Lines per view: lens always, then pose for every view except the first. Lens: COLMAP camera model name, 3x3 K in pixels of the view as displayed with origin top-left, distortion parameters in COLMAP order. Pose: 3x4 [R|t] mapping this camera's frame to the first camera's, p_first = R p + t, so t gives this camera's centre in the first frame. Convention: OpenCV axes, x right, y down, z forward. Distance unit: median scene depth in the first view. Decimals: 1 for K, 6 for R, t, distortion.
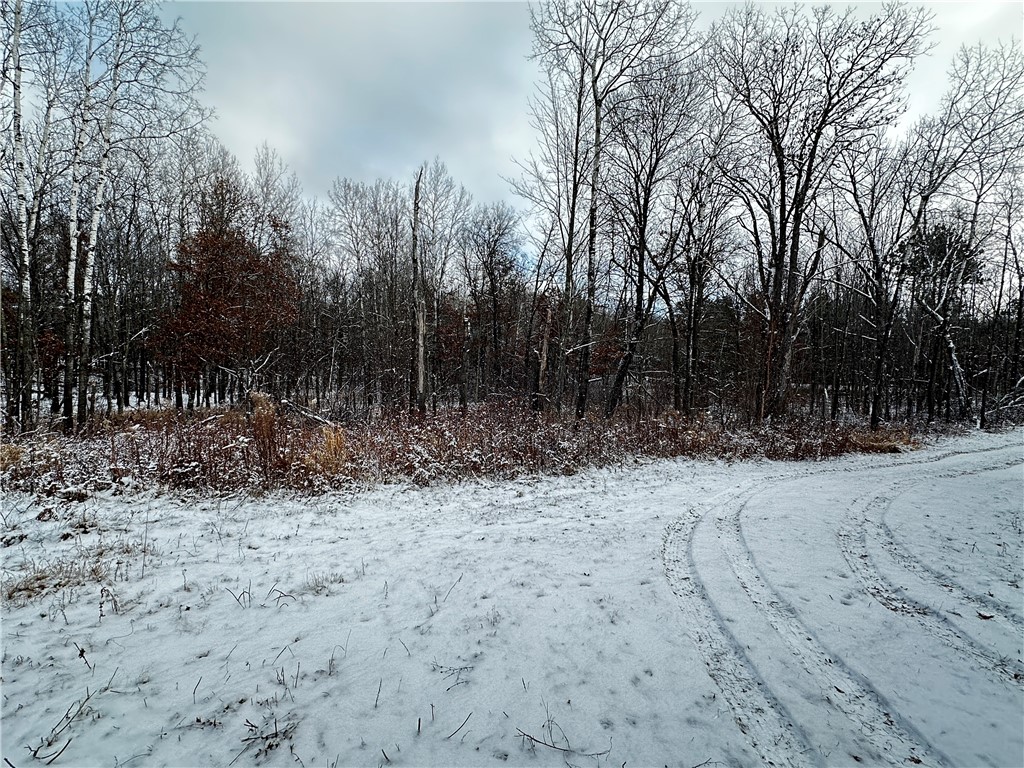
lens RADIAL K [[488.3, 0, 510.5], [0, 488.3, 386.2], [0, 0, 1]] dist [0.001594, -0.001276]
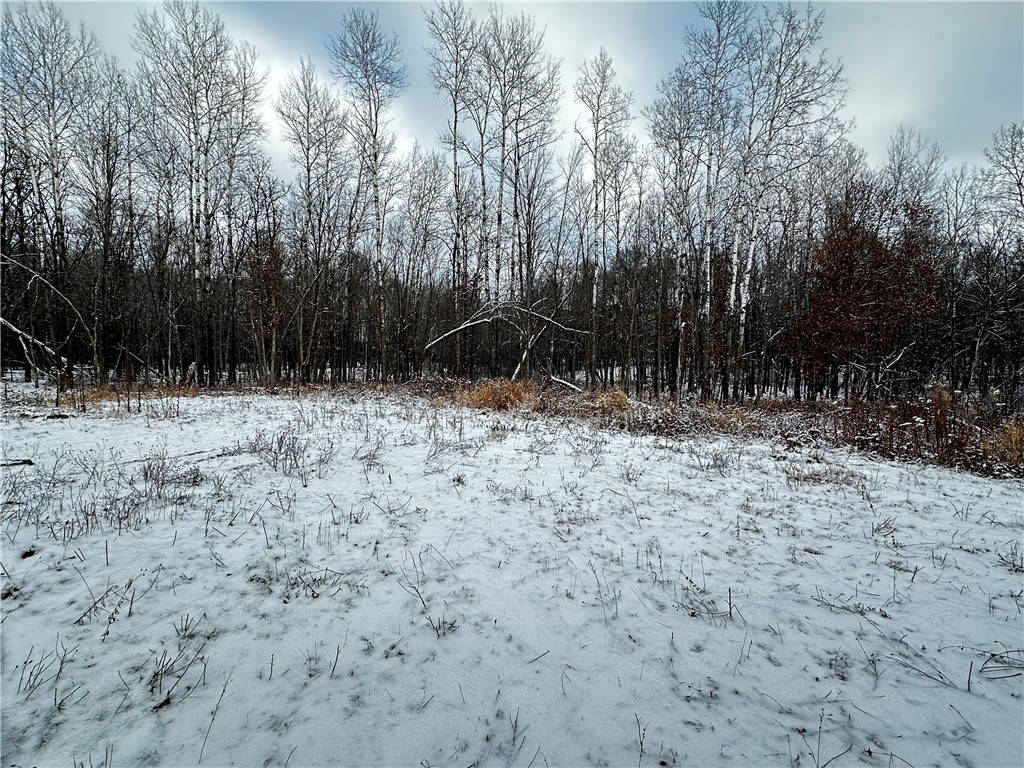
lens RADIAL K [[488.3, 0, 510.5], [0, 488.3, 386.2], [0, 0, 1]] dist [0.001594, -0.001276]
pose [[0.454127, 0.039859, -0.890045, 0.021812], [-0.035232, 0.999021, 0.026763, 0.008381], [0.890240, 0.019205, 0.455086, -0.141110]]
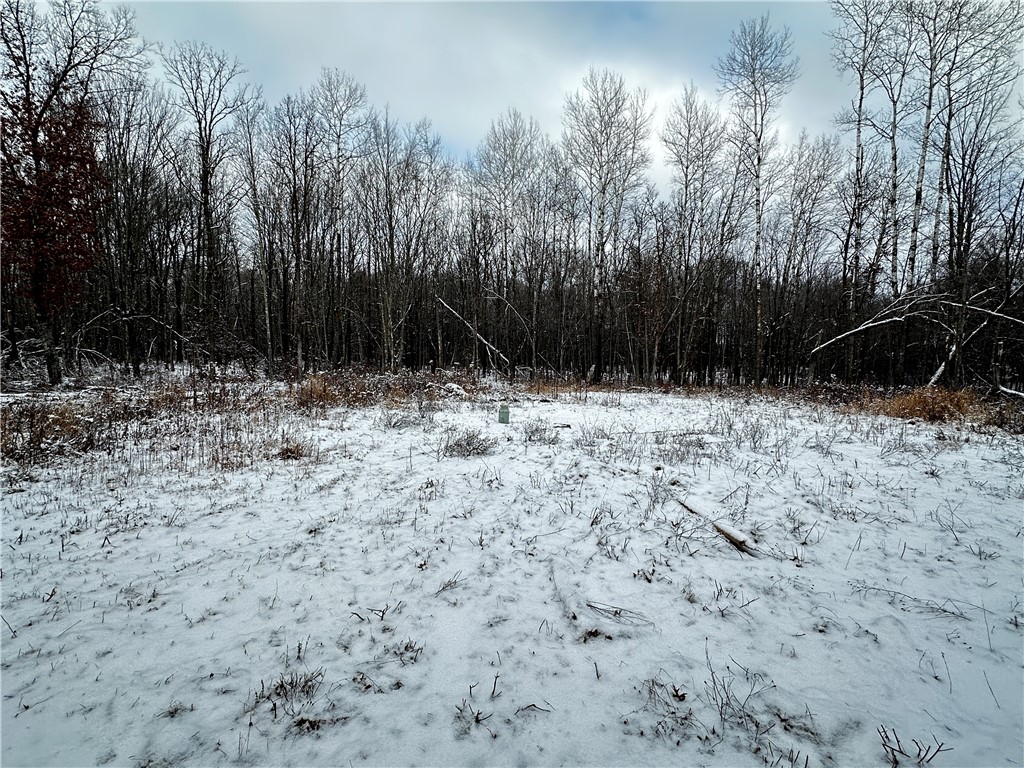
lens RADIAL K [[488.3, 0, 510.5], [0, 488.3, 386.2], [0, 0, 1]] dist [0.001594, -0.001276]
pose [[-0.206856, 0.038527, -0.977613, 0.115362], [-0.051099, 0.997435, 0.050120, 0.012995], [0.977036, 0.060323, -0.204357, -0.237332]]
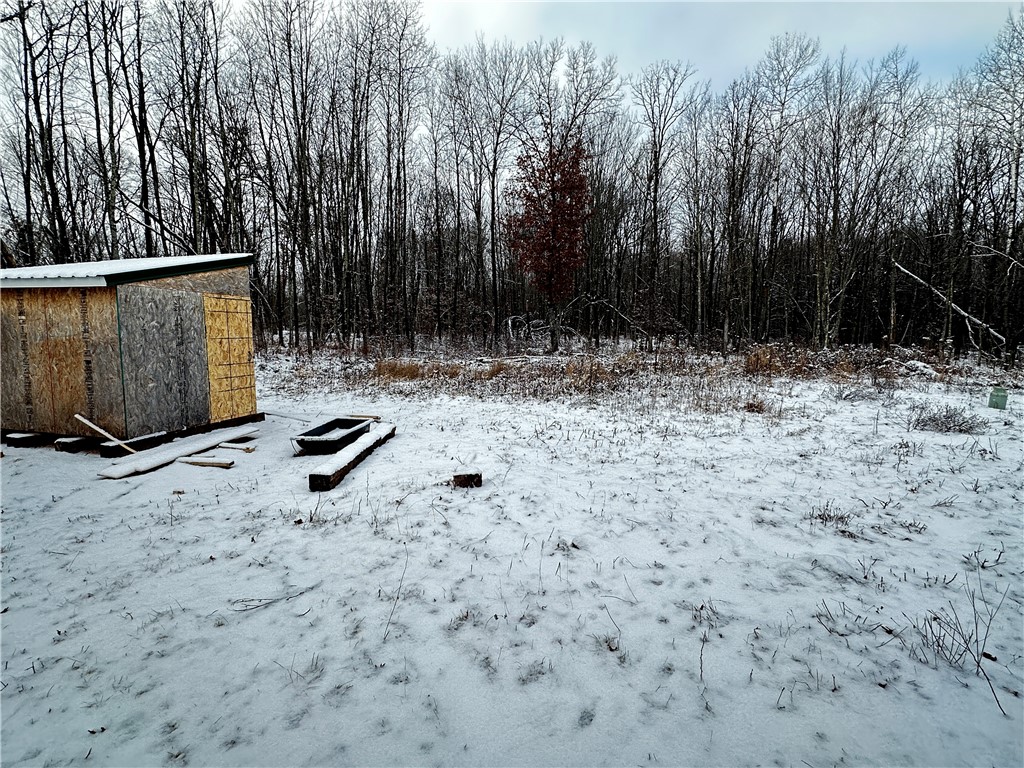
lens RADIAL K [[488.3, 0, 510.5], [0, 488.3, 386.2], [0, 0, 1]] dist [0.001594, -0.001276]
pose [[-0.839927, 0.036515, -0.541469, 0.225075], [-0.044727, 0.989682, 0.136120, 0.019401], [0.540853, 0.138549, -0.829628, -0.221850]]
